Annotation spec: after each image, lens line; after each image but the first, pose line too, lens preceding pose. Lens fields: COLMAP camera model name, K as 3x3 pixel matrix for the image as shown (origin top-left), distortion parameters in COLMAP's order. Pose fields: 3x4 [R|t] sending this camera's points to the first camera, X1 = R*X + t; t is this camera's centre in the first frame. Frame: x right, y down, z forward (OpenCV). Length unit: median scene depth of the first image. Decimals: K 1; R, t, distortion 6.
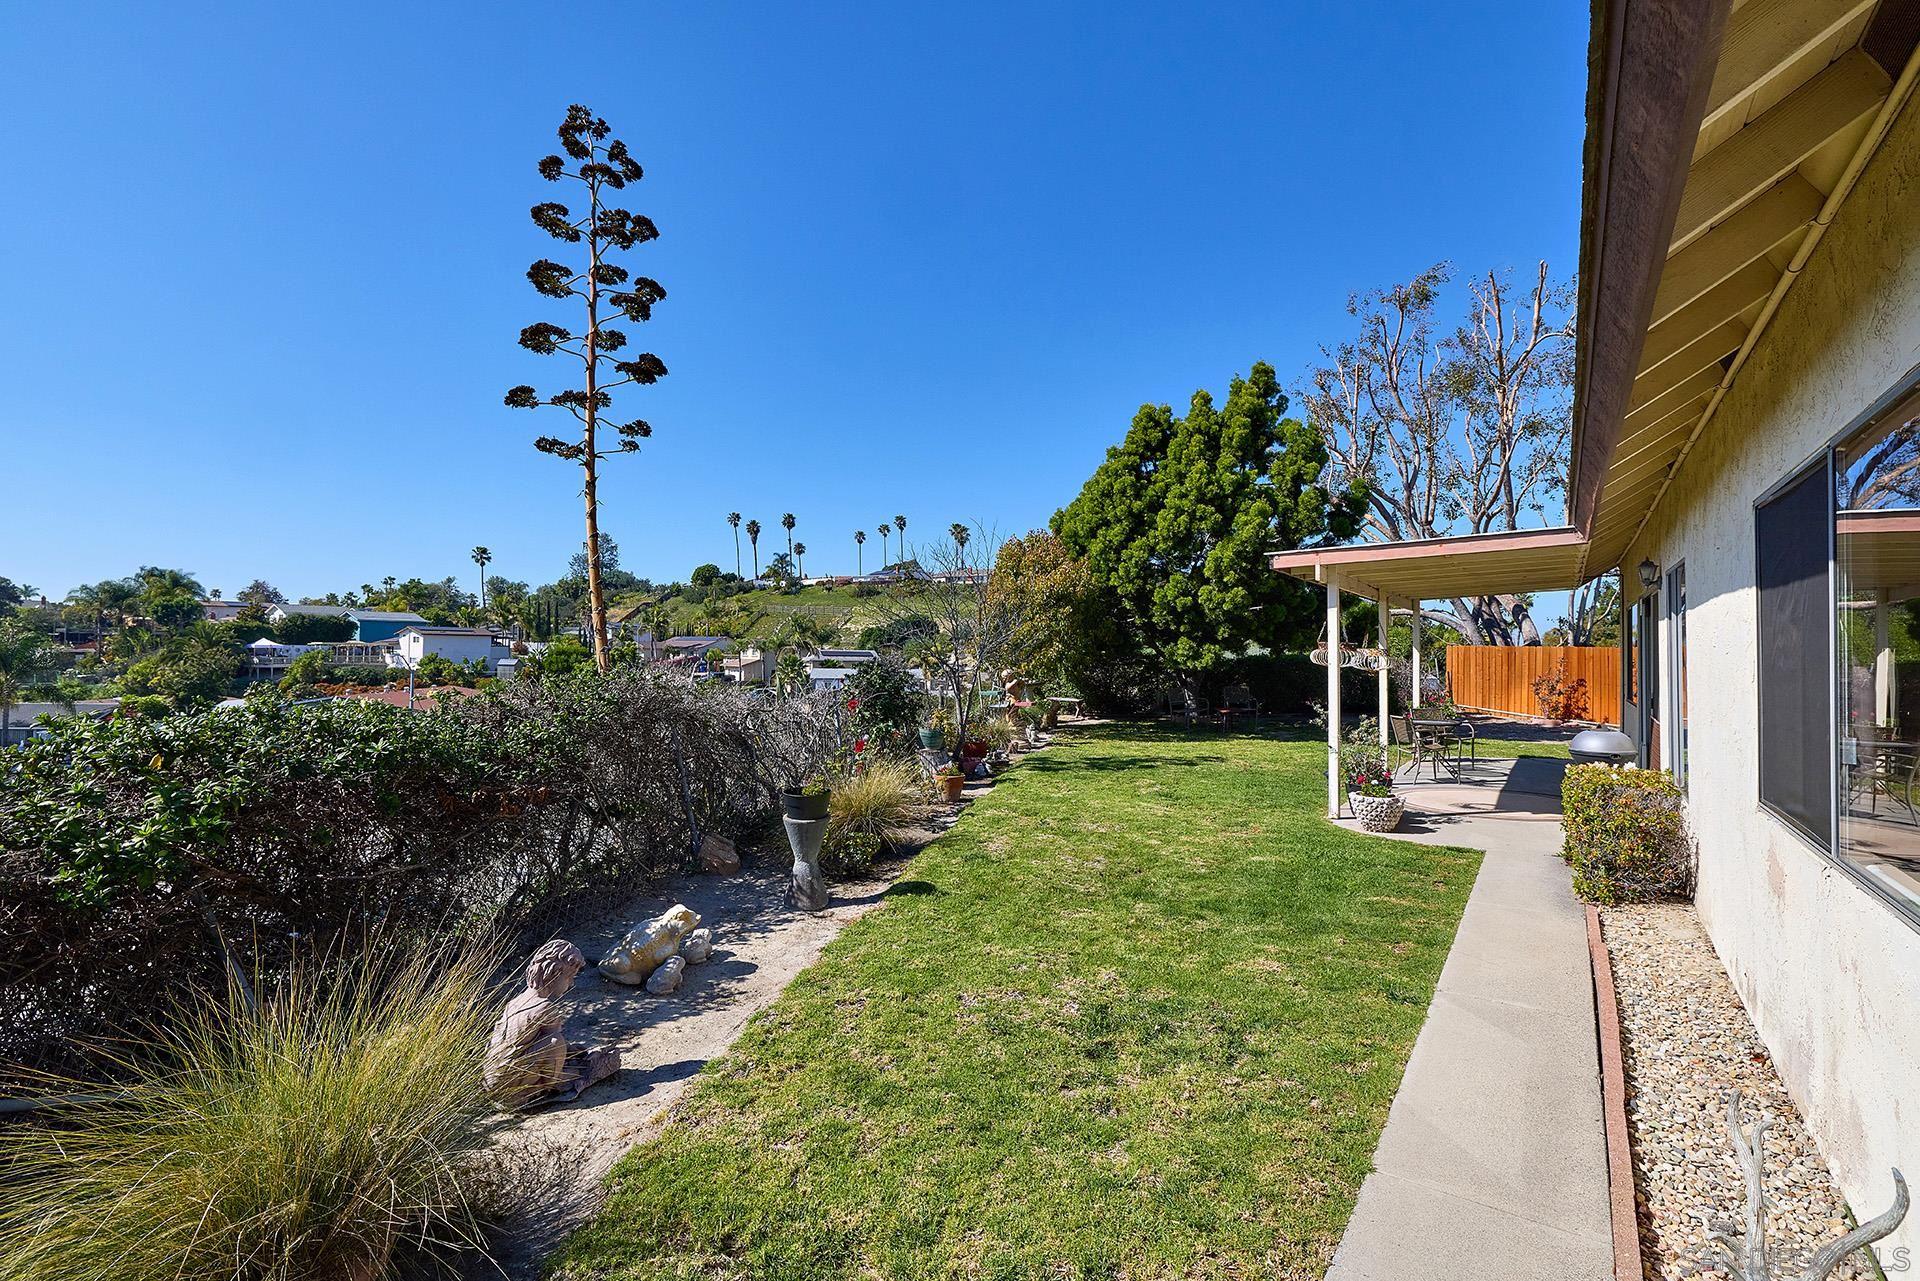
lens RADIAL K [[870.2, 0, 959.4], [0, 870.2, 658.0], [0, 0, 1]] dist [-0.001187, 0.000555]
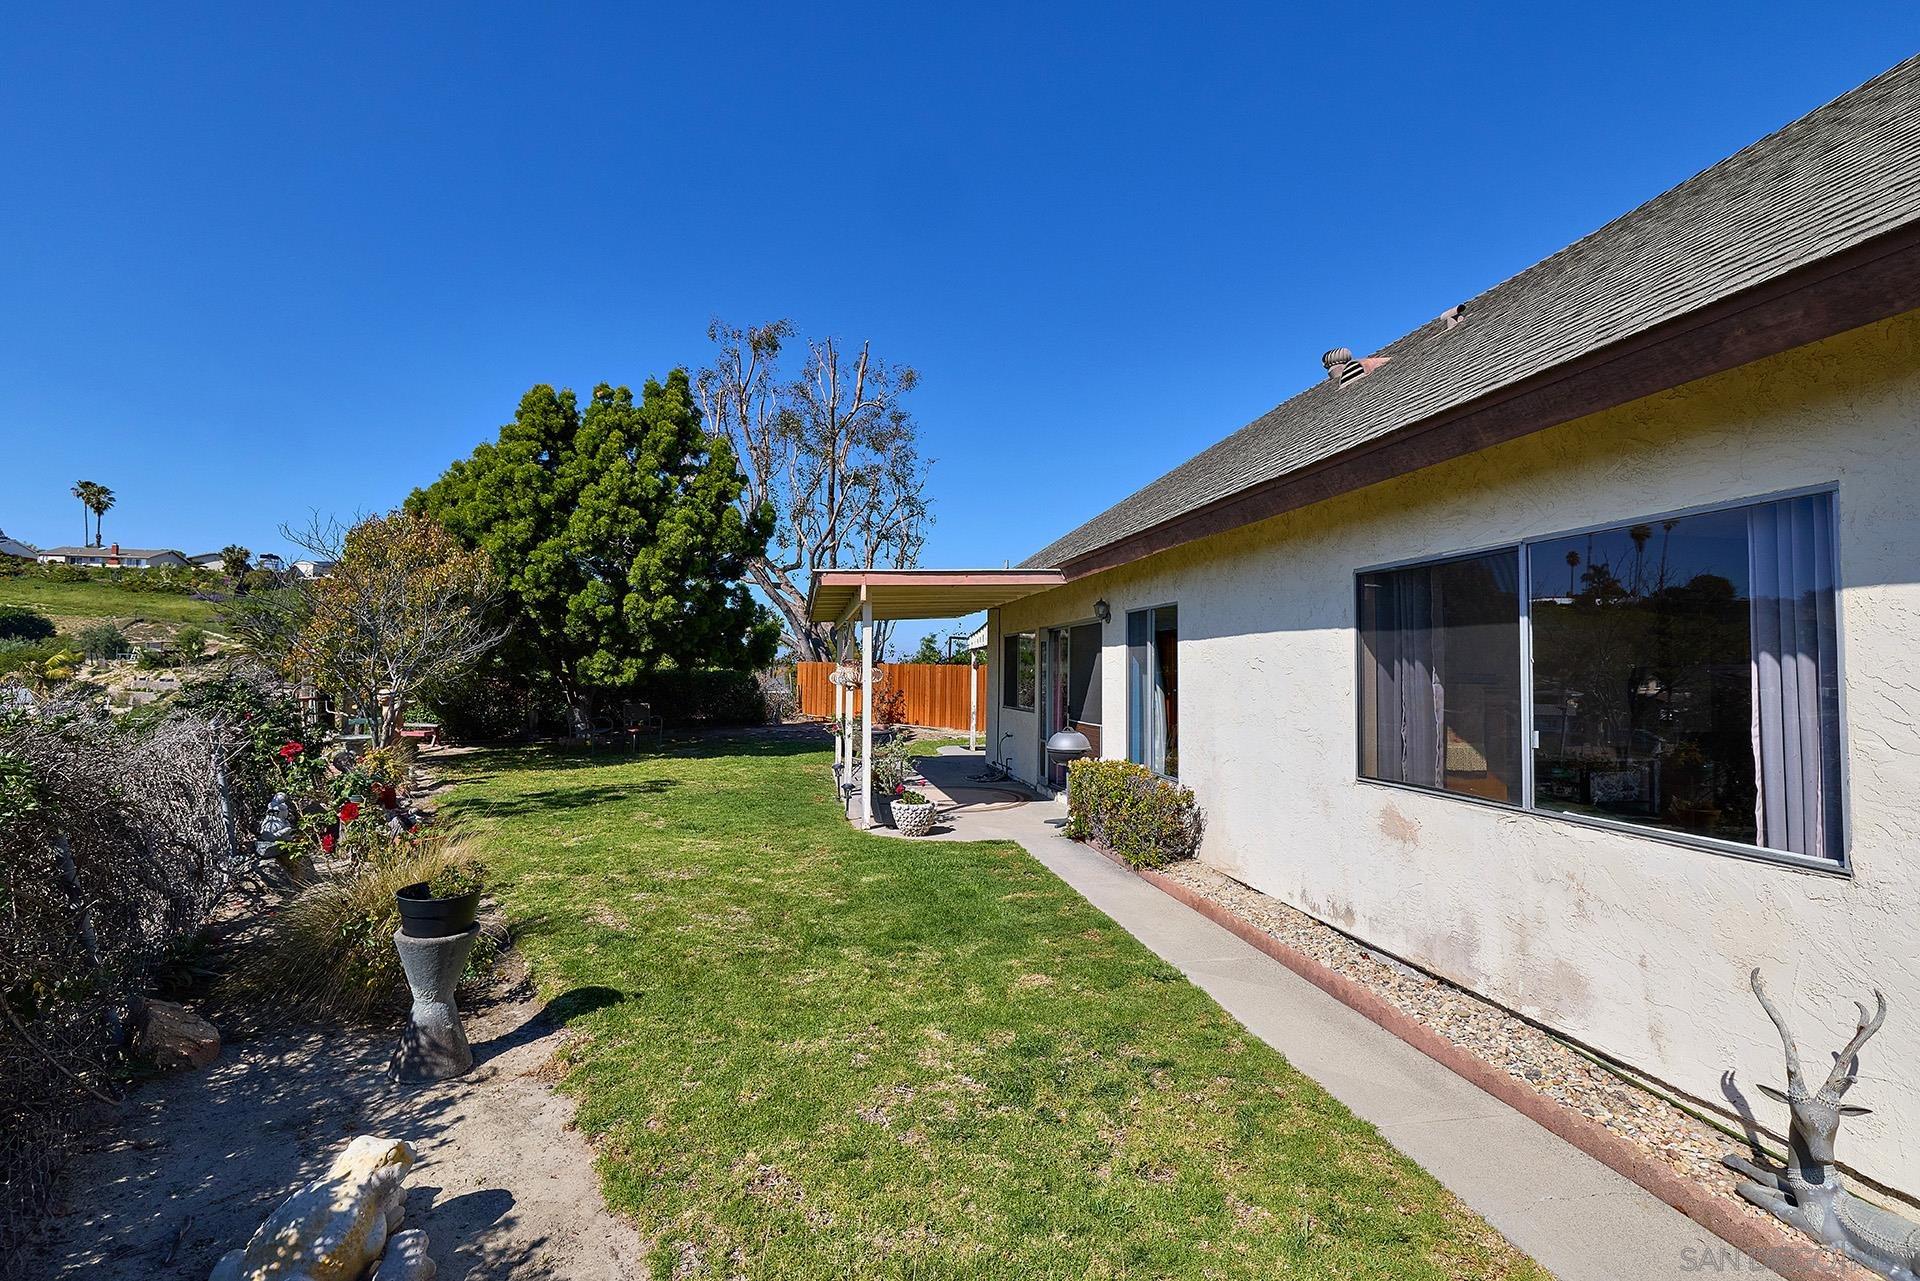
lens RADIAL K [[870.2, 0, 964.0], [0, 870.2, 660.9], [0, 0, 1]] dist [-0.001187, 0.000555]
pose [[0.707085, 0.008197, 0.707081, -0.120102], [0.000373, 0.999928, -0.011964, -0.002513], [-0.707129, 0.008723, 0.707031, 0.092993]]
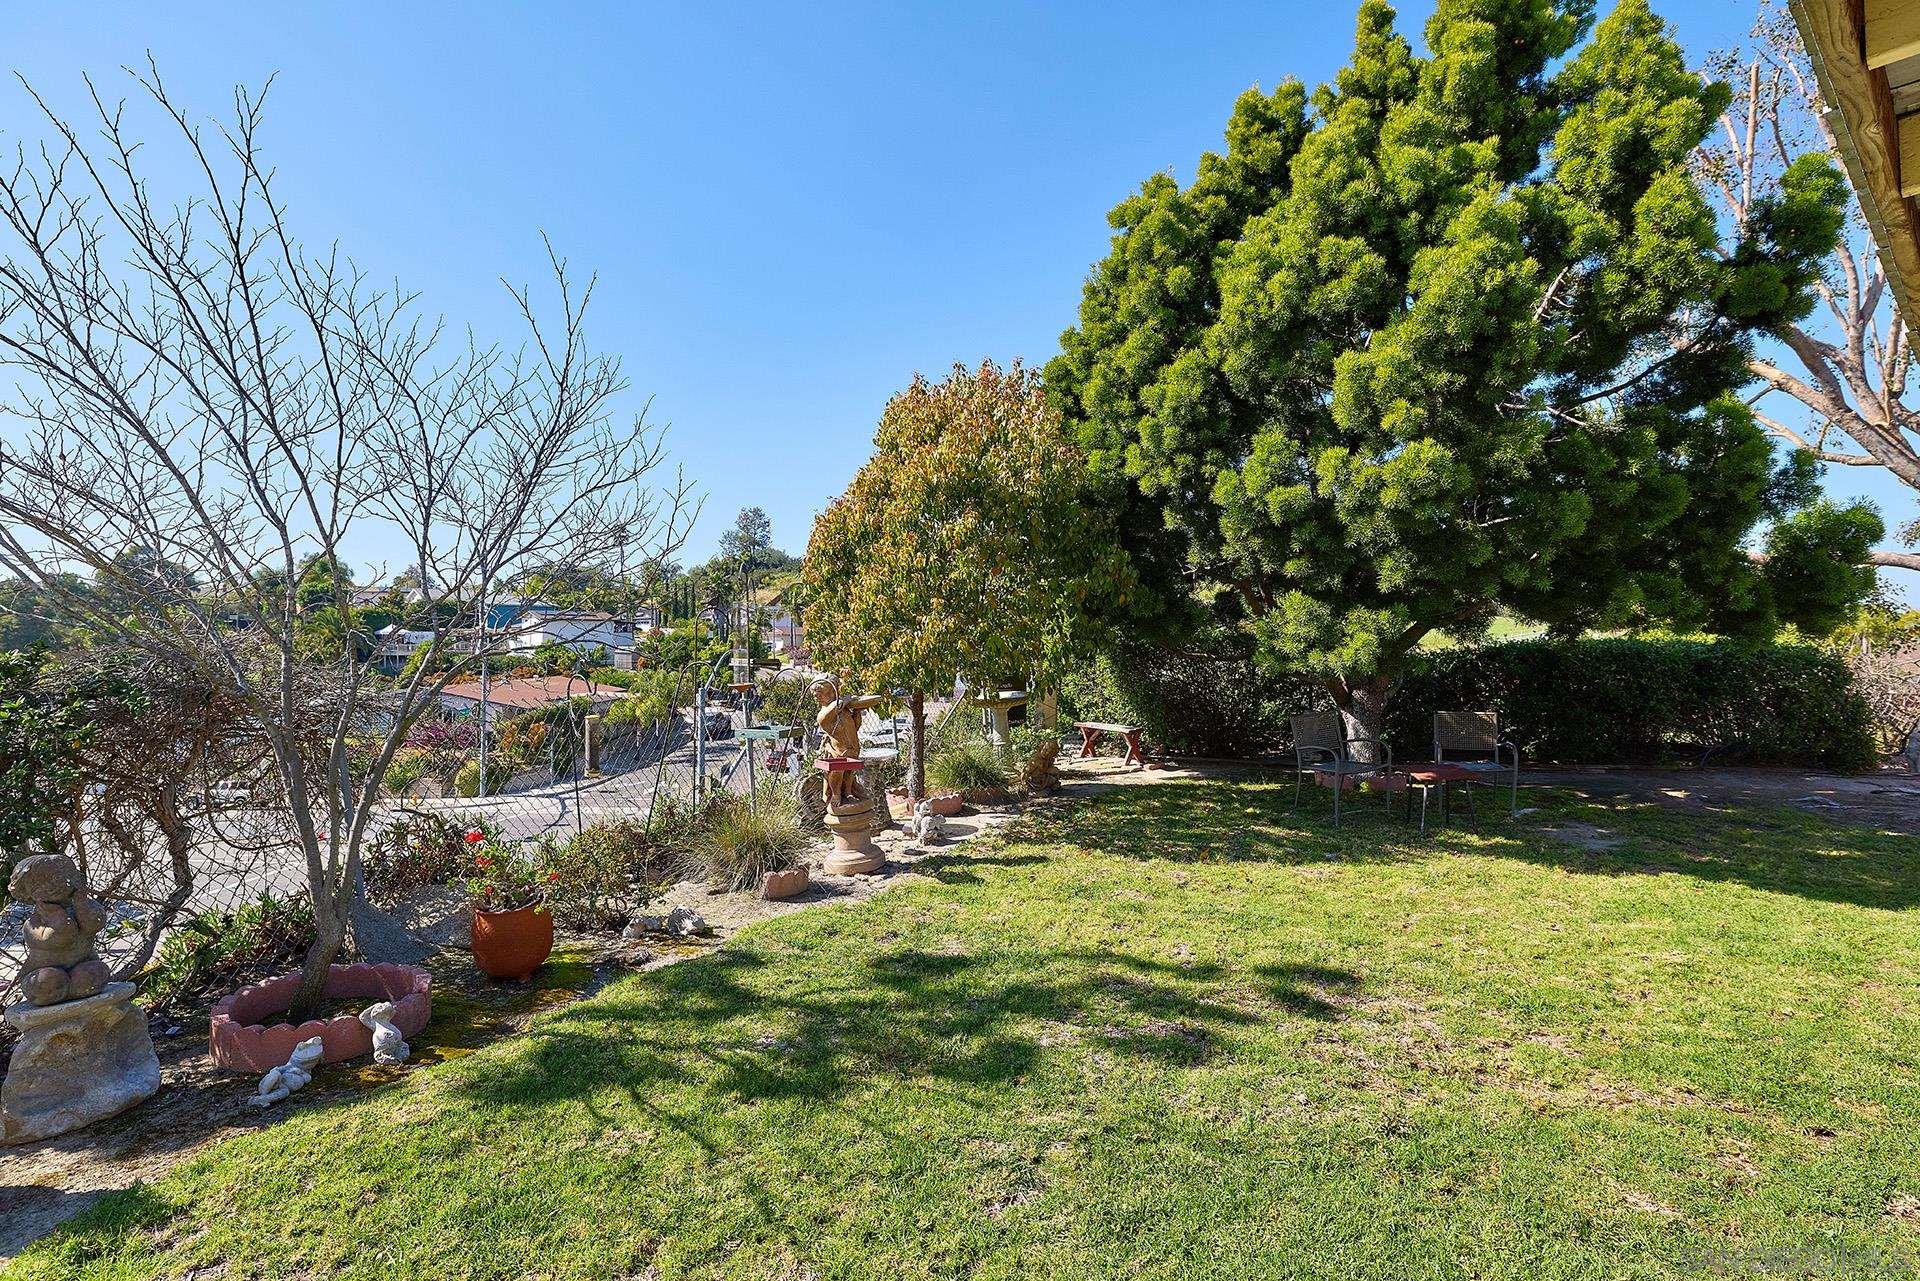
lens RADIAL K [[1039.6, 0, 914.8], [0, 1039.6, 653.5], [0, 0, 1]] dist [-0.001843, -0.002013]
pose [[0.973550, 0.000442, -0.228475, 0.203445], [0.001404, 0.999968, 0.007917, -0.000217], [0.228471, -0.008029, 0.973518, 0.514234]]
